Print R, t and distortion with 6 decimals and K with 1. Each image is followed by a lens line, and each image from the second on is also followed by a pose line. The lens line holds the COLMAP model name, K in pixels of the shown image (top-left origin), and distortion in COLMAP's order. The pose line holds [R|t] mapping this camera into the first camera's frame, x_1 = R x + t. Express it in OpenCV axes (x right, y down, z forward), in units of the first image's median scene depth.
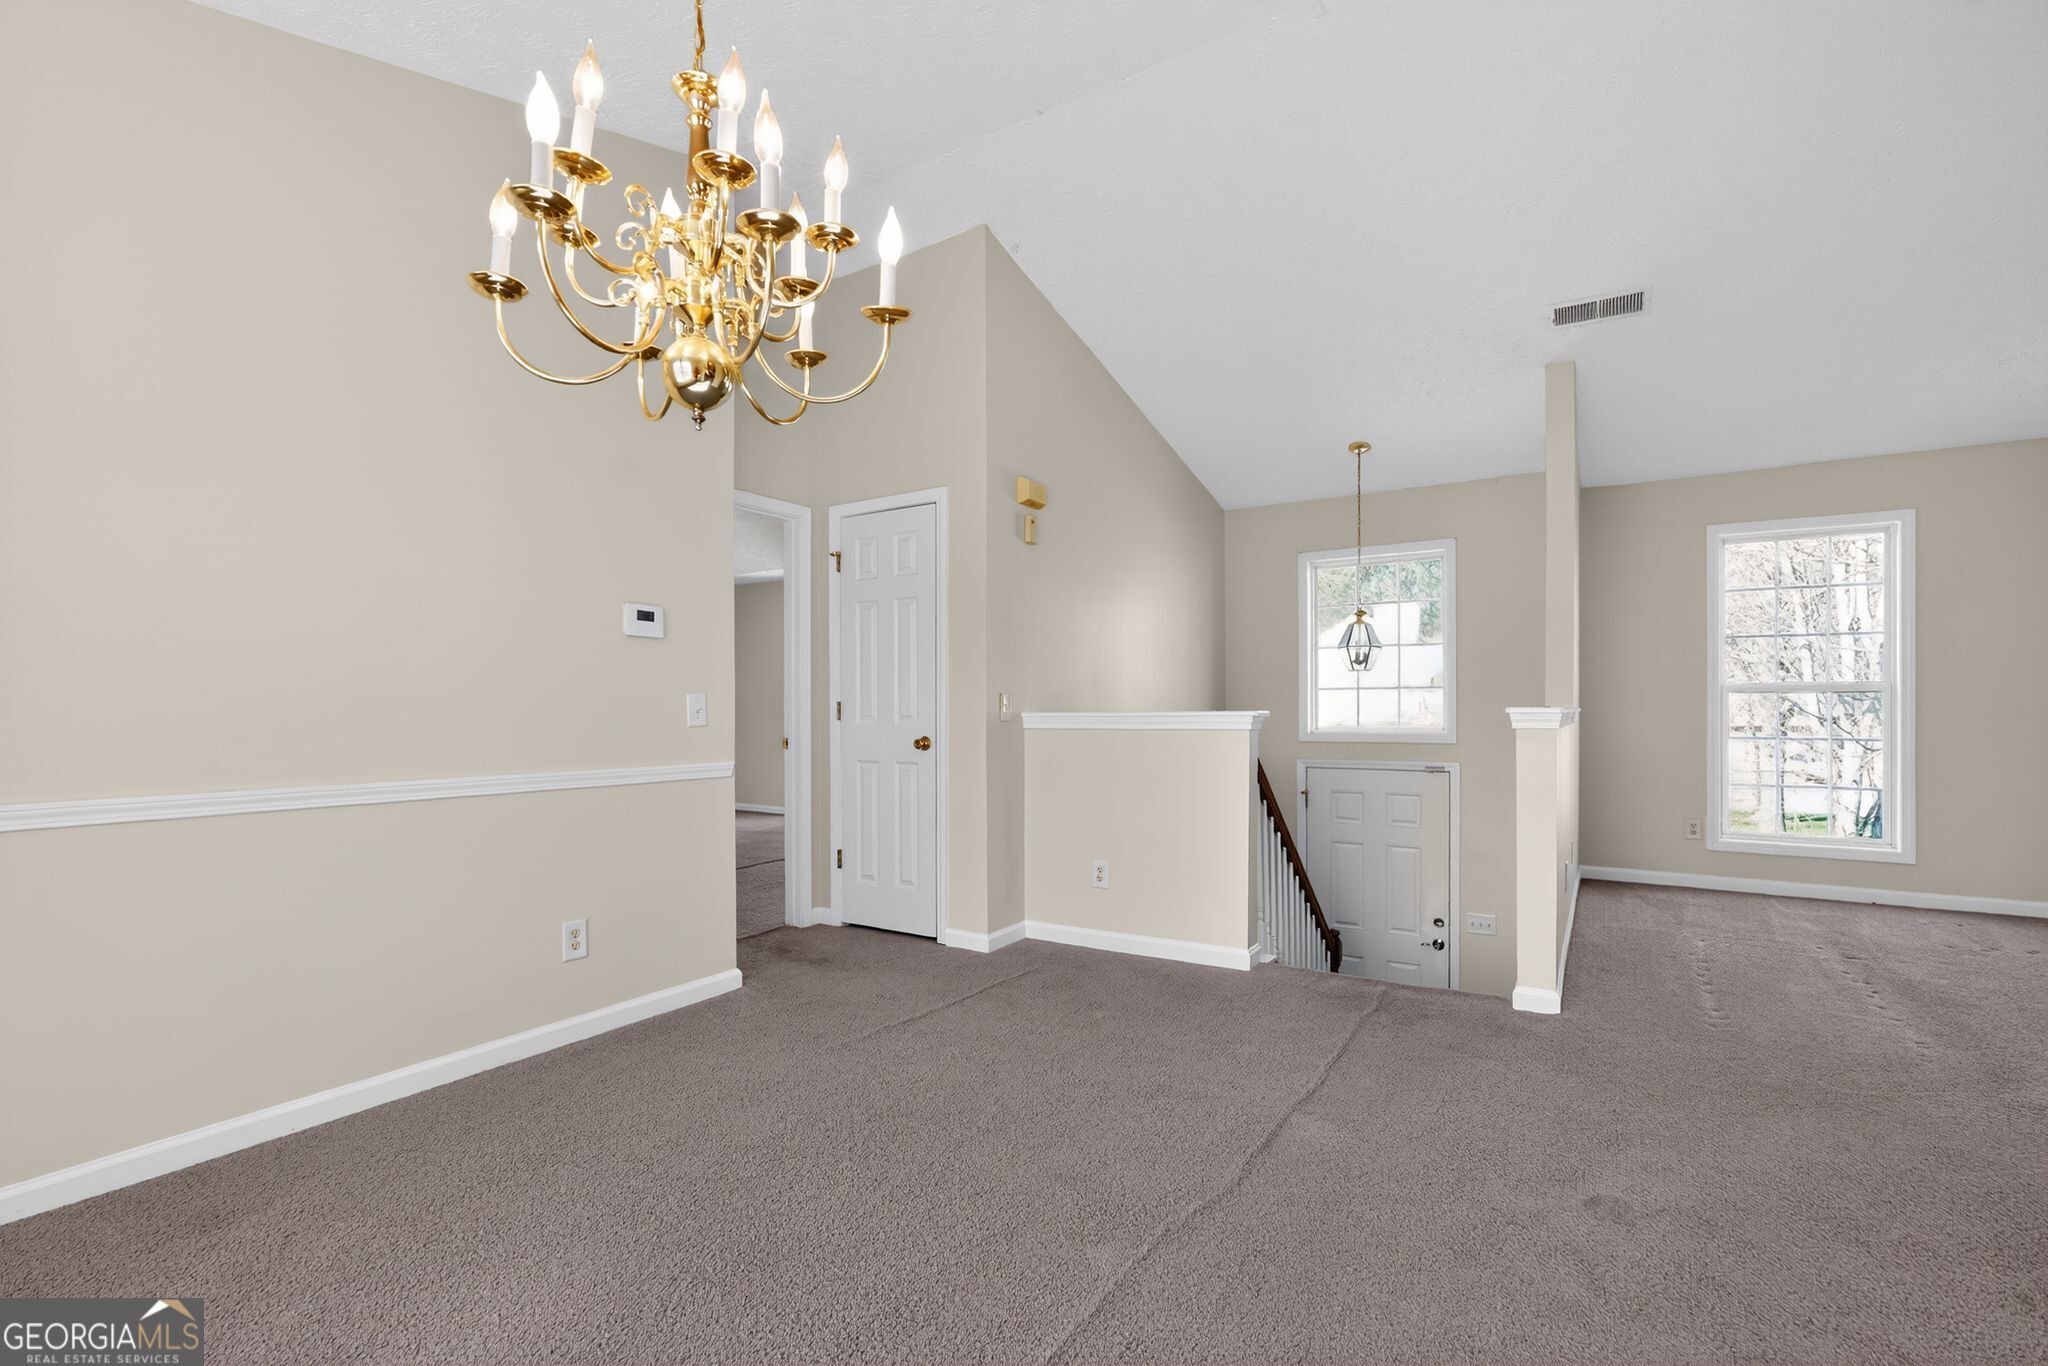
lens RADIAL K [[939.5, 0, 1026.7], [0, 939.5, 713.0], [0, 0, 1]] dist [0.001269, 0.000210]
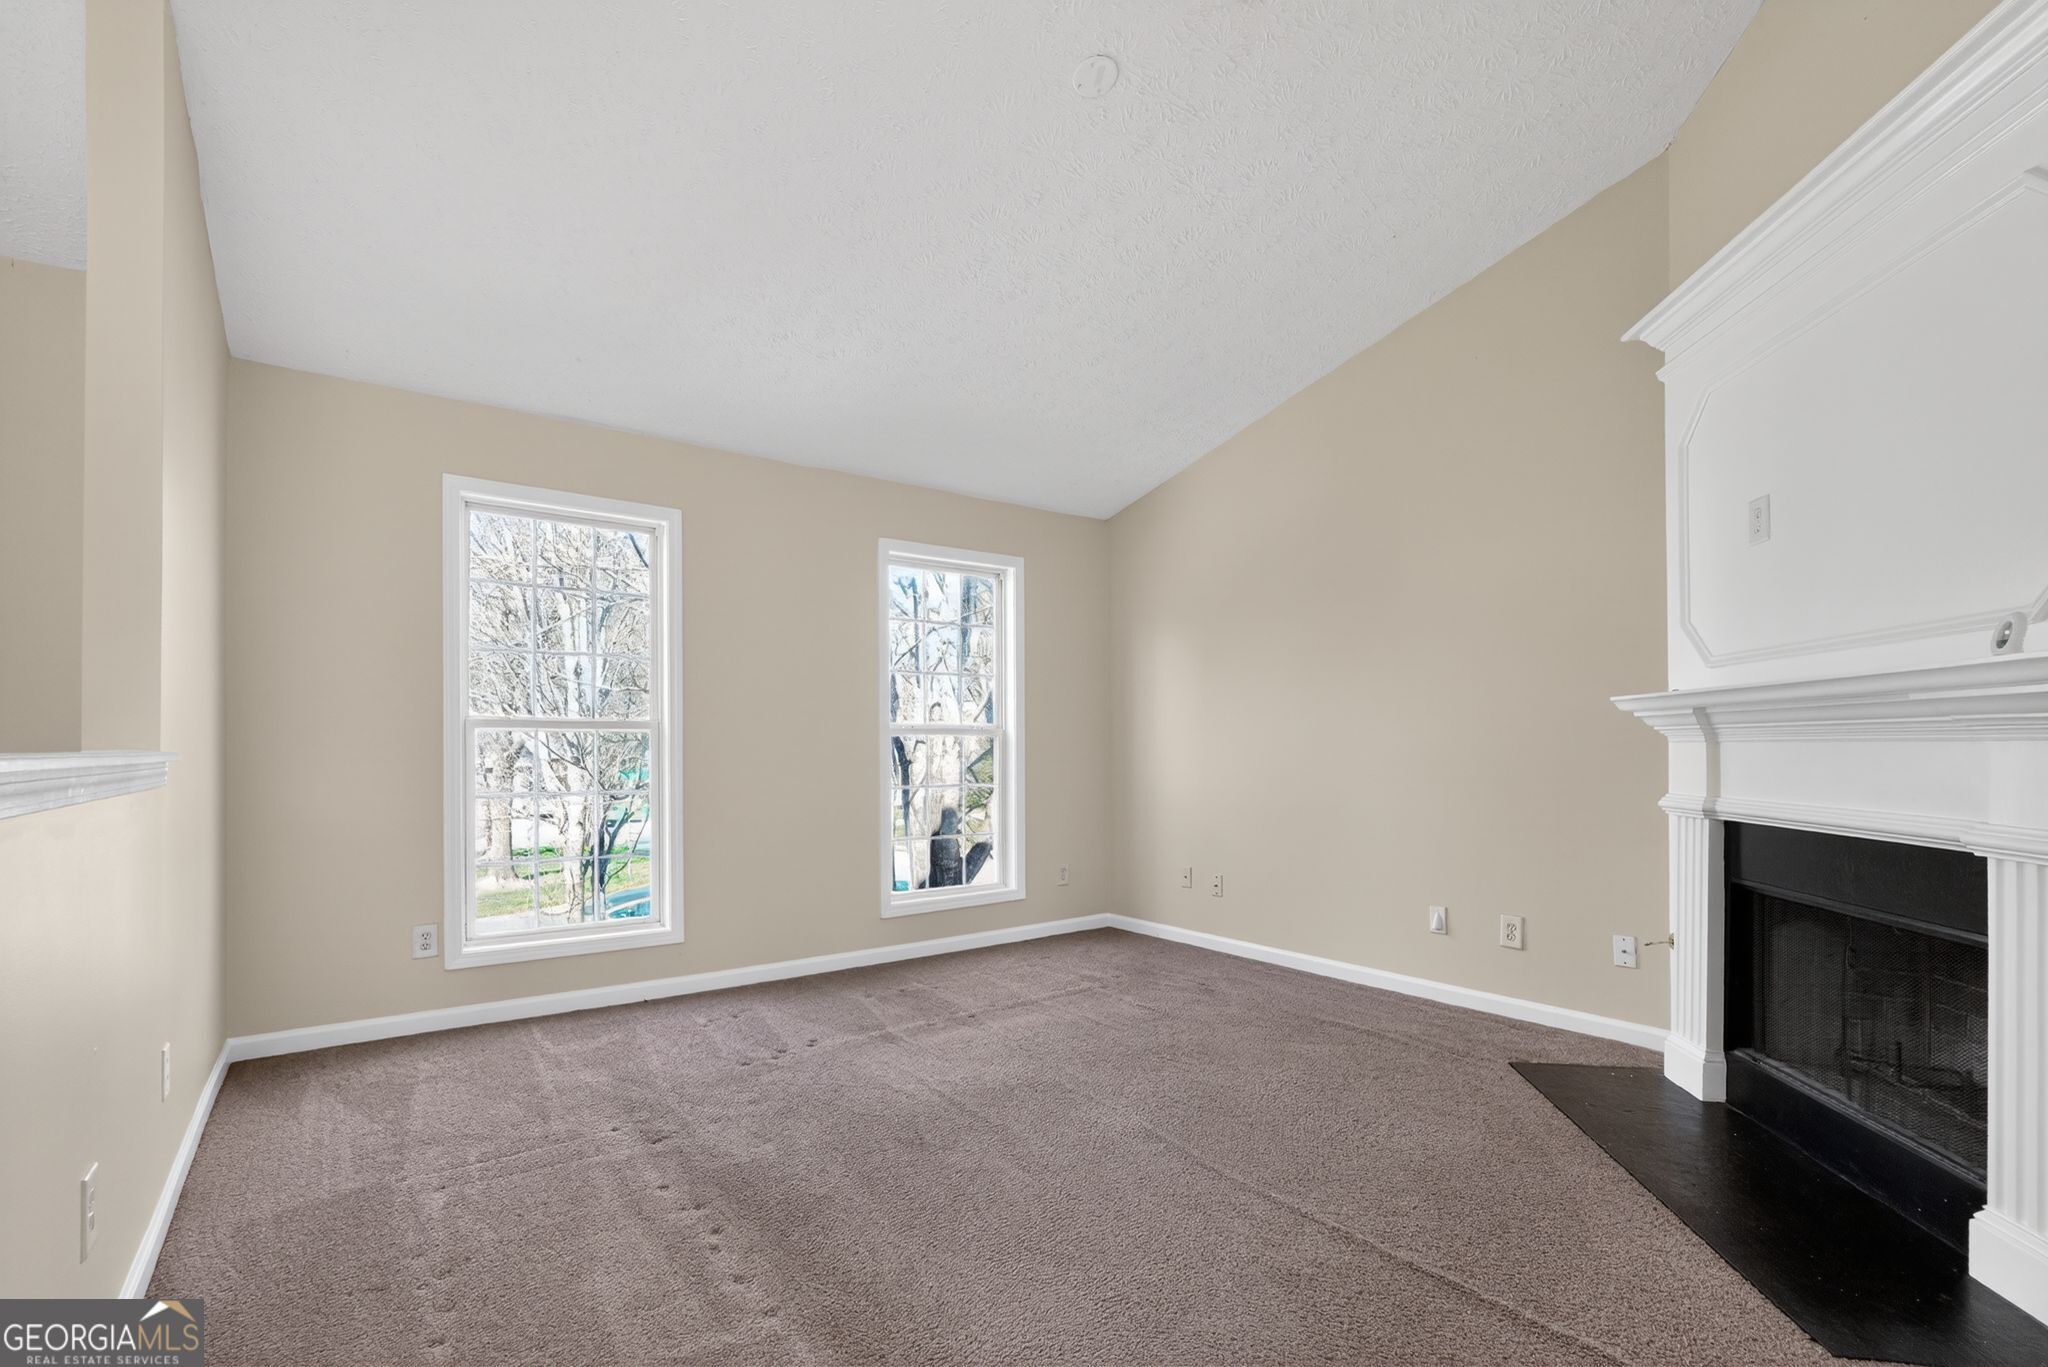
lens RADIAL K [[932.2, 0, 1004.3], [0, 932.2, 751.9], [0, 0, 1]] dist [-0.000042, -0.000046]
pose [[0.392491, -0.002064, 0.919754, 0.283401], [0.005934, 0.999982, -0.000288, -0.002348], [-0.919737, 0.005571, 0.392496, 0.392478]]
